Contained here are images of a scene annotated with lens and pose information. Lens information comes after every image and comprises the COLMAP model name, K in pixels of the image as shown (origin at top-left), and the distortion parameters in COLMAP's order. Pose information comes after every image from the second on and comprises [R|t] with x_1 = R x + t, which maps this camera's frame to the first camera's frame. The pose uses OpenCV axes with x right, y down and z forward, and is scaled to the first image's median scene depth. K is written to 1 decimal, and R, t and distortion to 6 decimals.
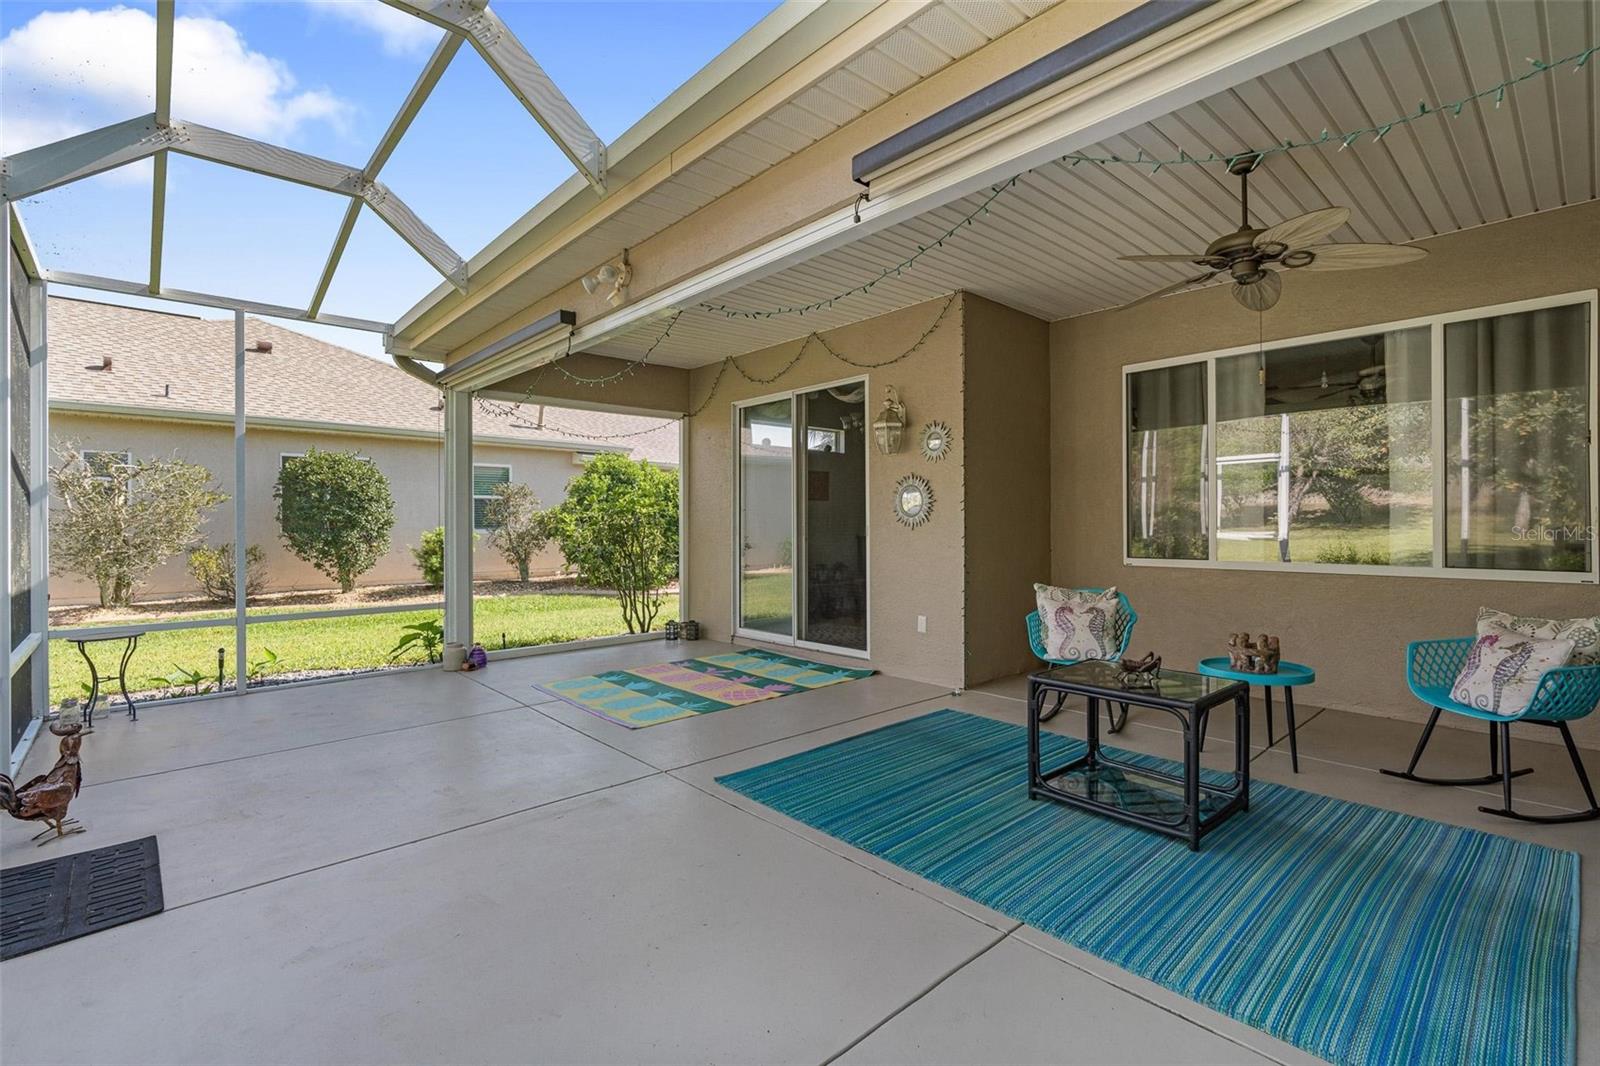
lens RADIAL K [[730.3, 0, 802.8], [0, 730.3, 521.9], [0, 0, 1]] dist [-0.000422, -0.000038]
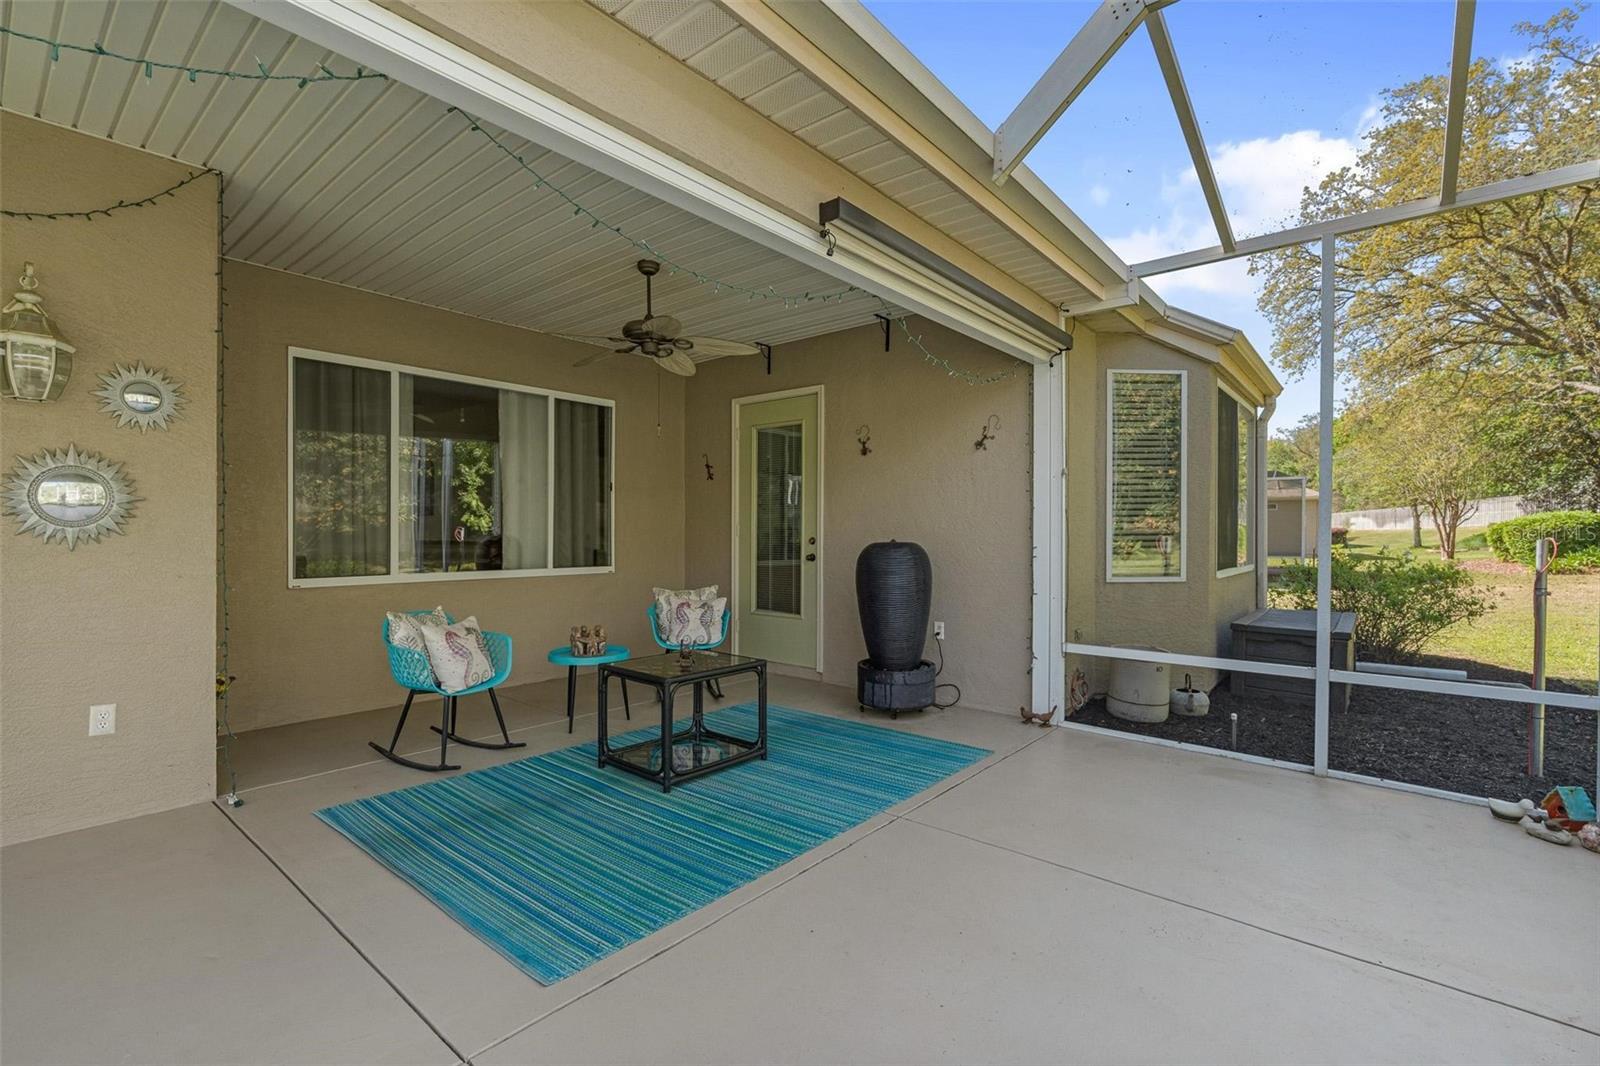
lens RADIAL K [[715.3, 0, 800.0], [0, 715.3, 533.0], [0, 0, 1]] dist [-0.003653, 0.000036]
pose [[-0.134222, 0.003902, 0.990944, -0.575605], [-0.003699, 0.999983, -0.004439, -0.002017], [-0.990944, -0.004261, -0.134205, 0.711518]]
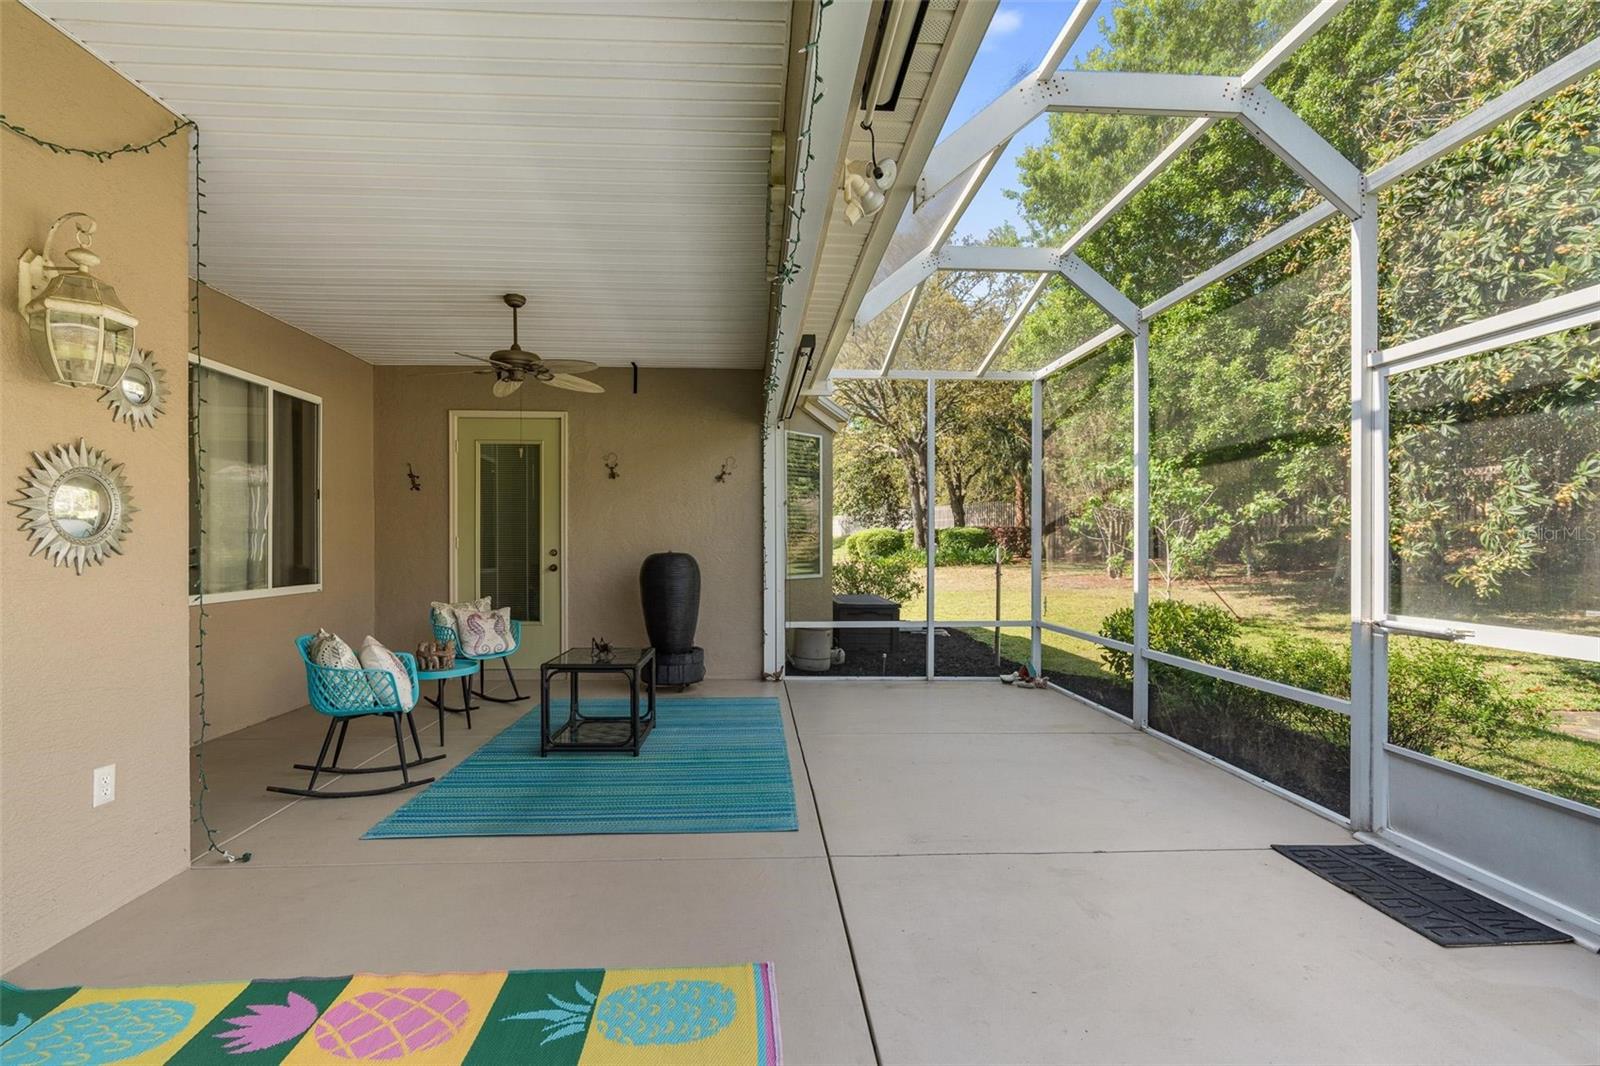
lens RADIAL K [[727.9, 0, 789.2], [0, 727.9, 539.9], [0, 0, 1]] dist [-0.001421, 0.000226]
pose [[-0.773179, 0.006051, 0.634159, -0.570555], [0.001117, 0.999966, -0.008179, -0.007057], [-0.634187, -0.005615, -0.773159, 1.397888]]
